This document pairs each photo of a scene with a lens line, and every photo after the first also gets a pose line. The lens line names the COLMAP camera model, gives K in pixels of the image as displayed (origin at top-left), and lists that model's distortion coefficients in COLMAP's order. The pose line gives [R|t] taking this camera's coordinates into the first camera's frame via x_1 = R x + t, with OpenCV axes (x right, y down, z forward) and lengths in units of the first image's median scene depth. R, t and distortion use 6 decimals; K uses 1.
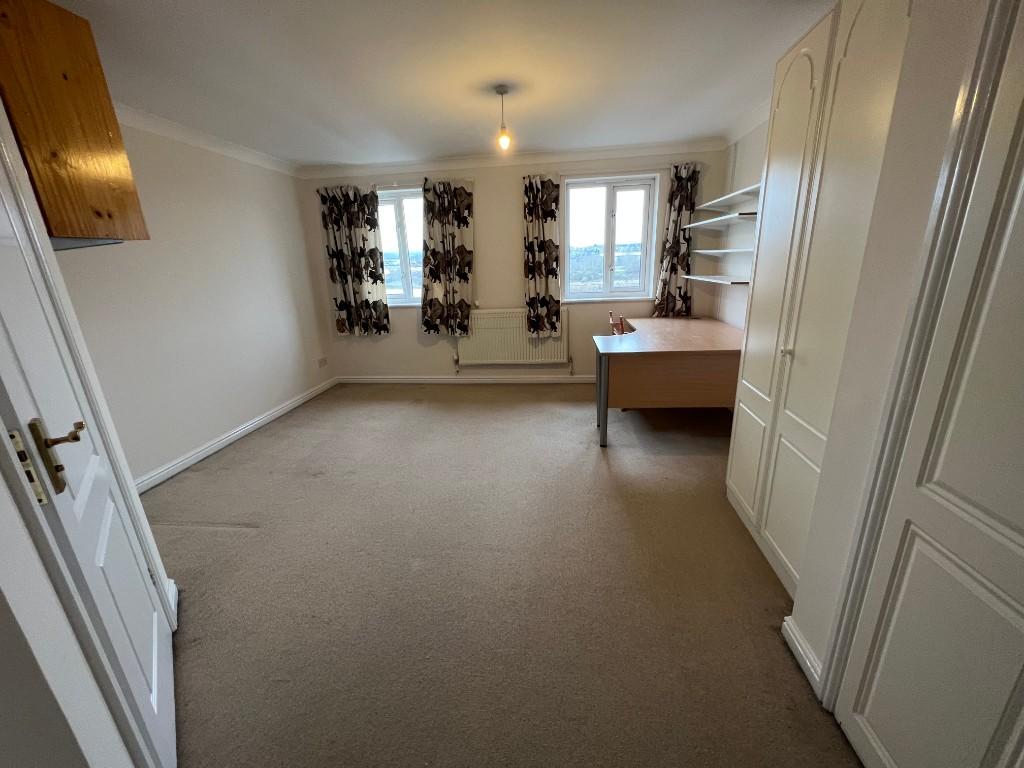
lens RADIAL K [[407.6, 0, 508.9], [0, 407.6, 387.3], [0, 0, 1]] dist [-0.016167, -0.000216]
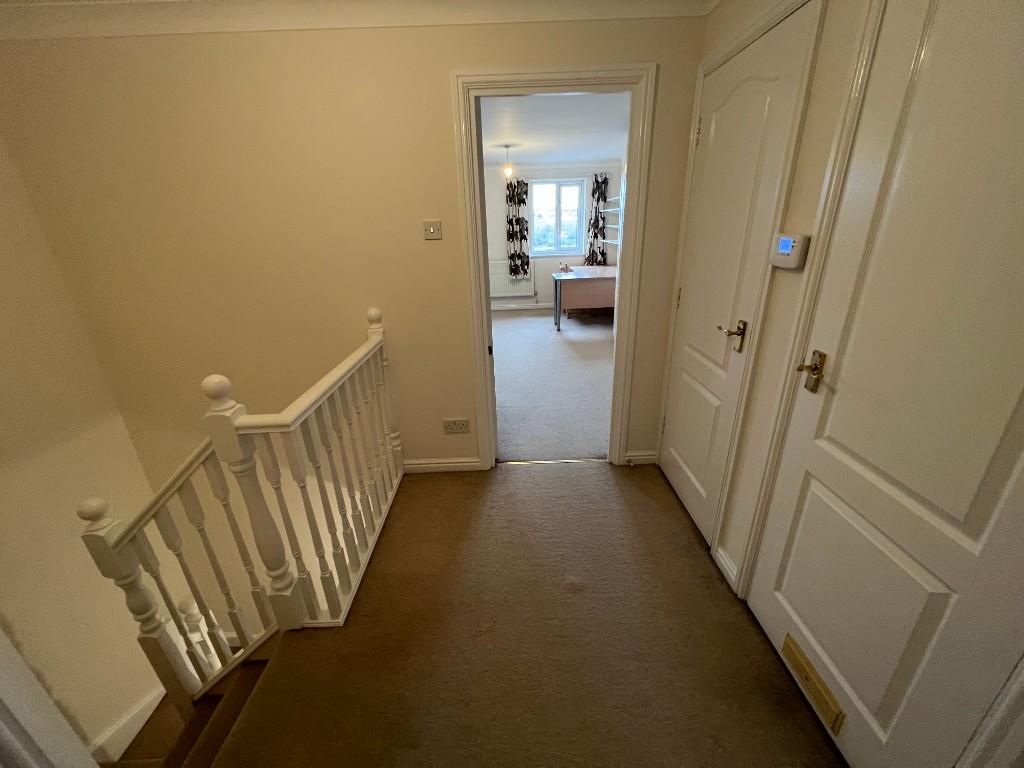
lens RADIAL K [[407.6, 0, 517.9], [0, 407.6, 382.0], [0, 0, 1]] dist [-0.016167, -0.000216]
pose [[0.989462, -0.043642, 0.138060, -0.172327], [0.032769, 0.996250, 0.080074, 0.165027], [-0.141037, -0.074706, 0.987182, -0.659994]]
